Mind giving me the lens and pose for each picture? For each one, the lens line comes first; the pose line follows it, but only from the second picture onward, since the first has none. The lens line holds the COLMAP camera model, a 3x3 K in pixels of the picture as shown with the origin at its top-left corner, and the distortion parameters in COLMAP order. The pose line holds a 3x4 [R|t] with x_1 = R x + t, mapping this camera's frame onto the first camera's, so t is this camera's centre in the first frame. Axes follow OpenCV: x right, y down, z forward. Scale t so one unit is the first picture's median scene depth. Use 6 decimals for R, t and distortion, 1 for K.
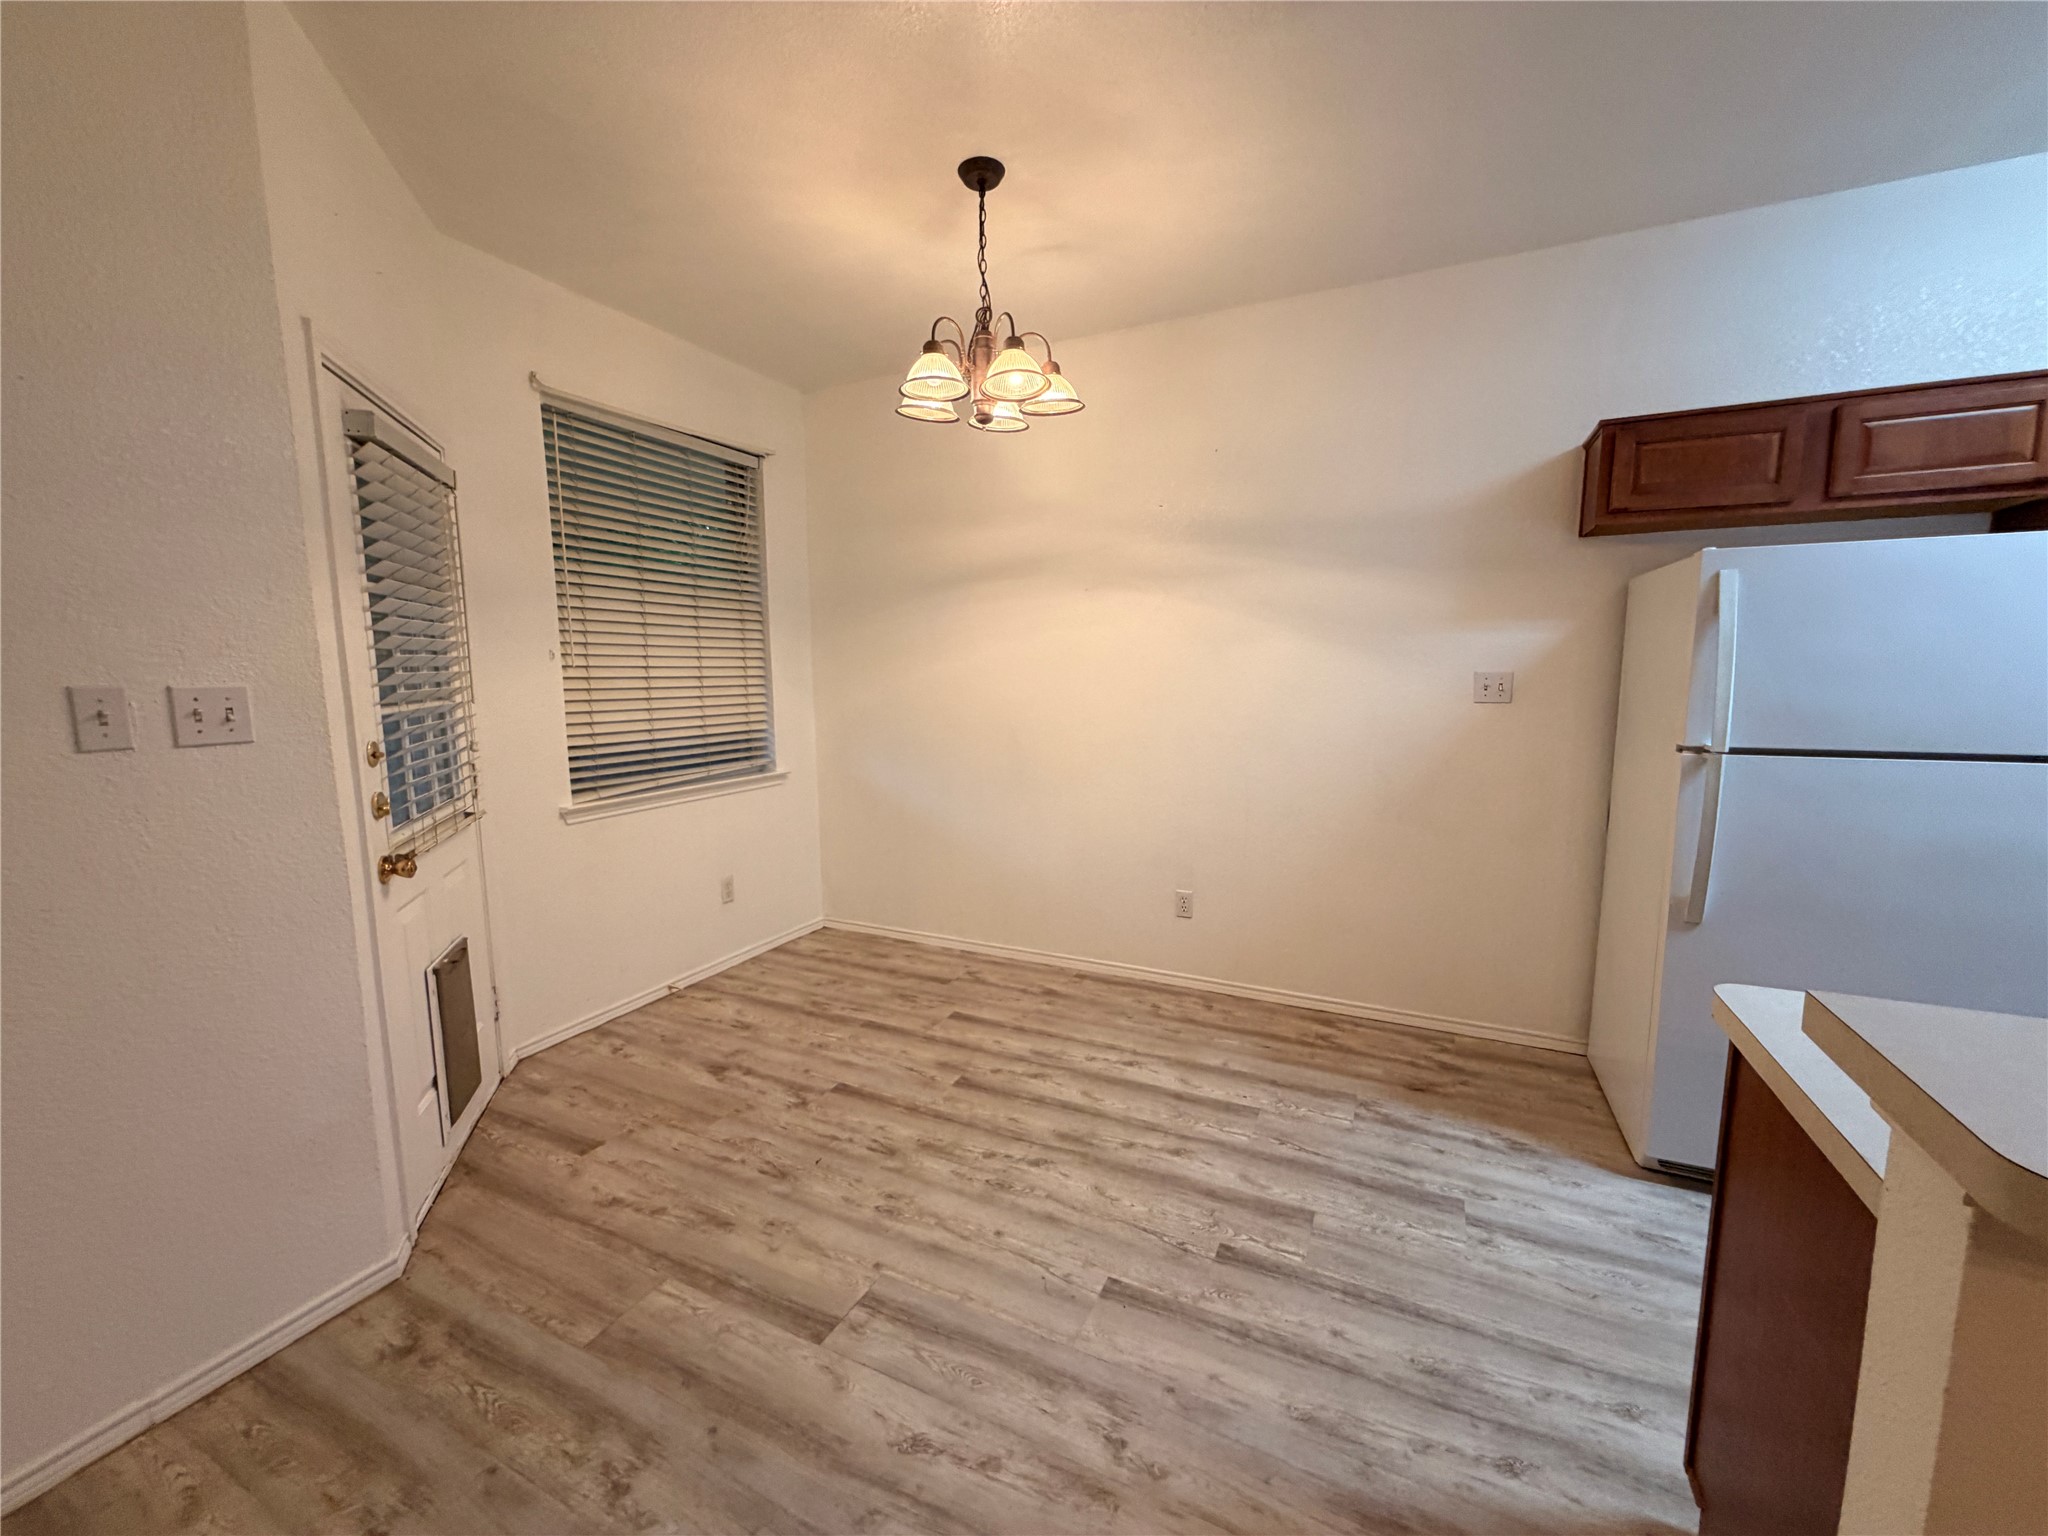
lens RADIAL K [[818.2, 0, 1017.2], [0, 818.2, 770.3], [0, 0, 1]] dist [-0.000723, -0.000070]
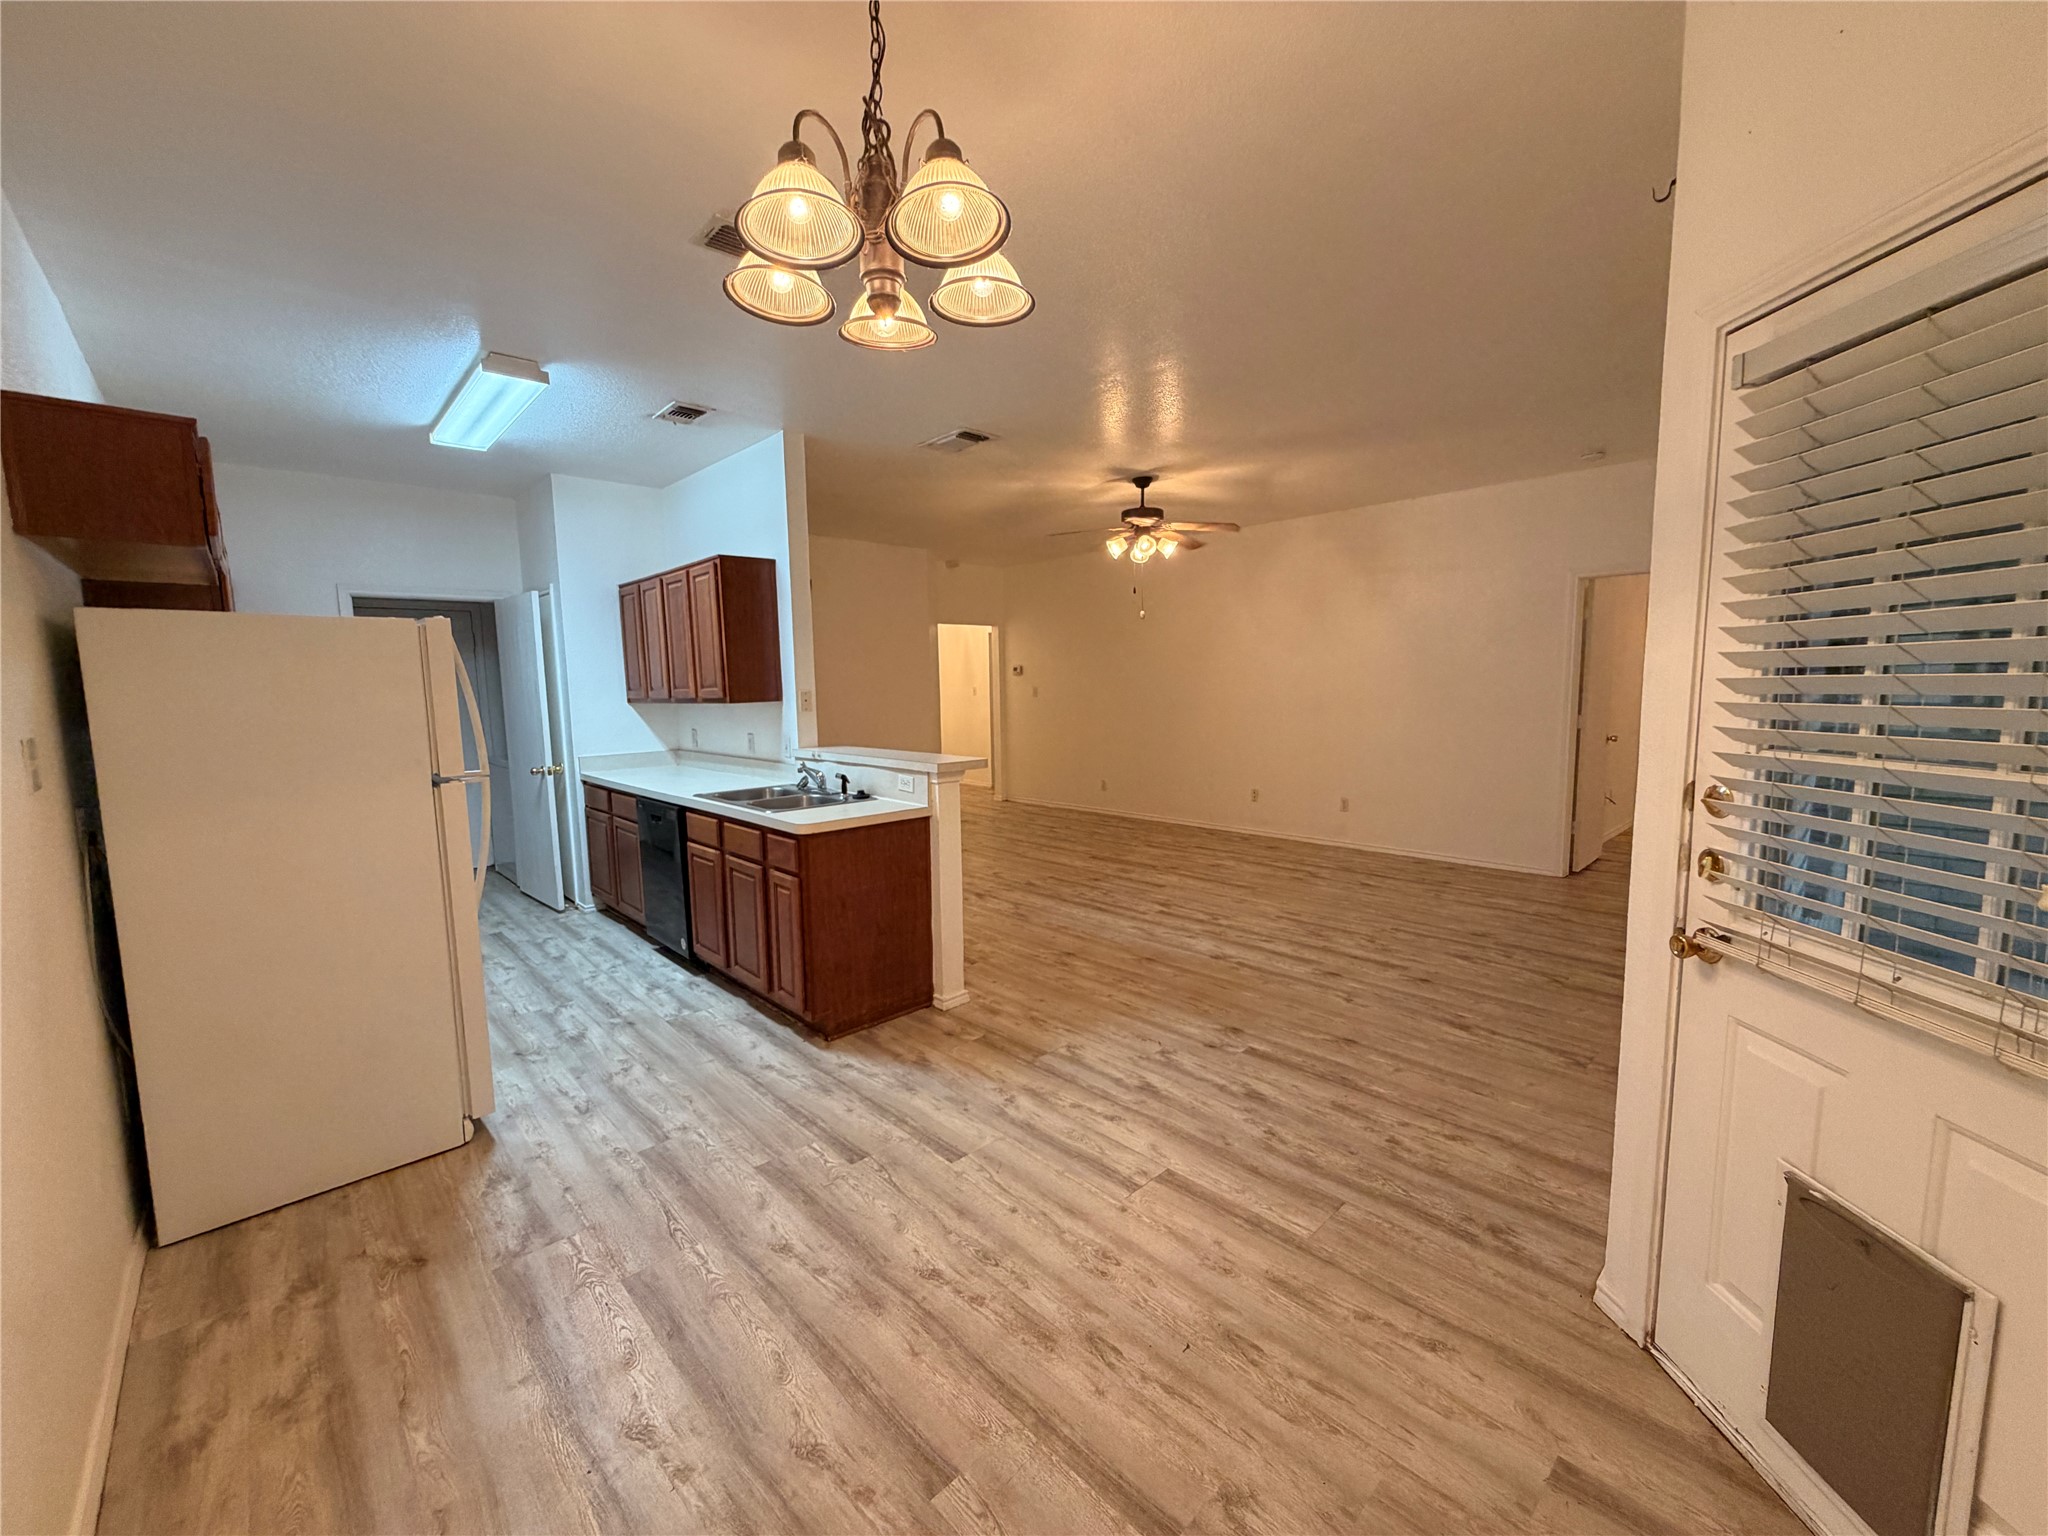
lens RADIAL K [[818.2, 0, 1017.2], [0, 818.2, 770.3], [0, 0, 1]] dist [-0.000723, -0.000070]
pose [[-0.935482, -0.013788, 0.353106, -0.387633], [0.071342, 0.971293, 0.226935, -0.250219], [-0.346098, 0.237485, -0.907644, 1.758393]]
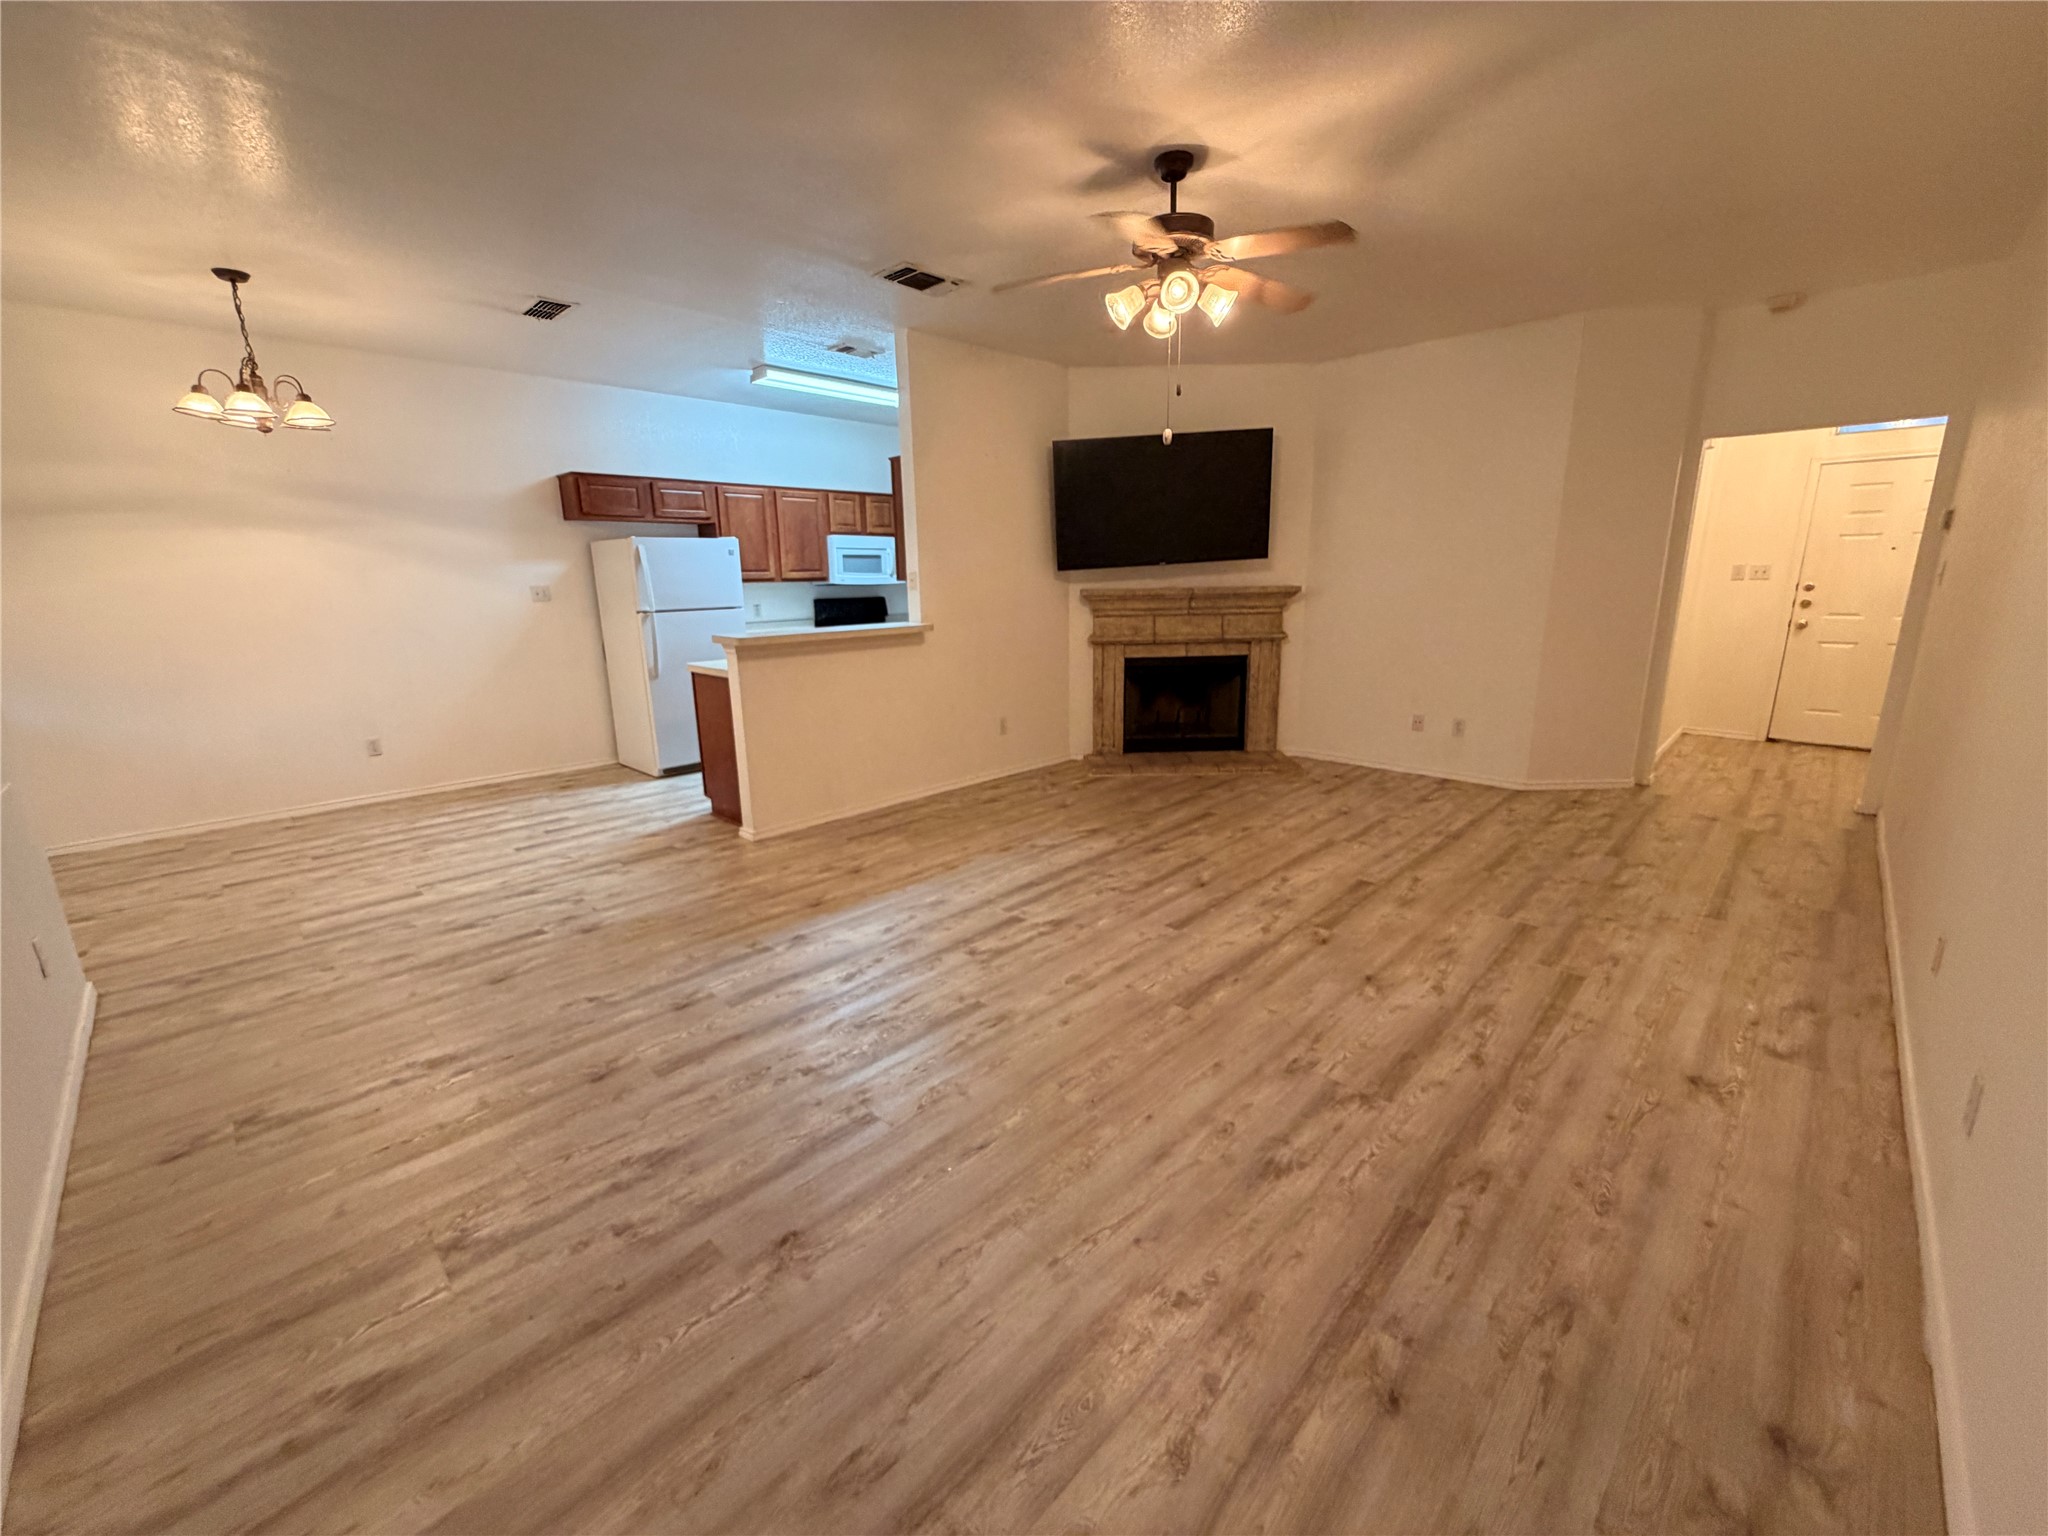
lens RADIAL K [[818.2, 0, 1017.2], [0, 818.2, 770.3], [0, 0, 1]] dist [-0.000723, -0.000070]
pose [[0.316405, -0.218963, 0.923007, -1.340832], [0.136208, 0.973400, 0.184226, 0.148993], [-0.938794, 0.067431, 0.337814, -1.001668]]
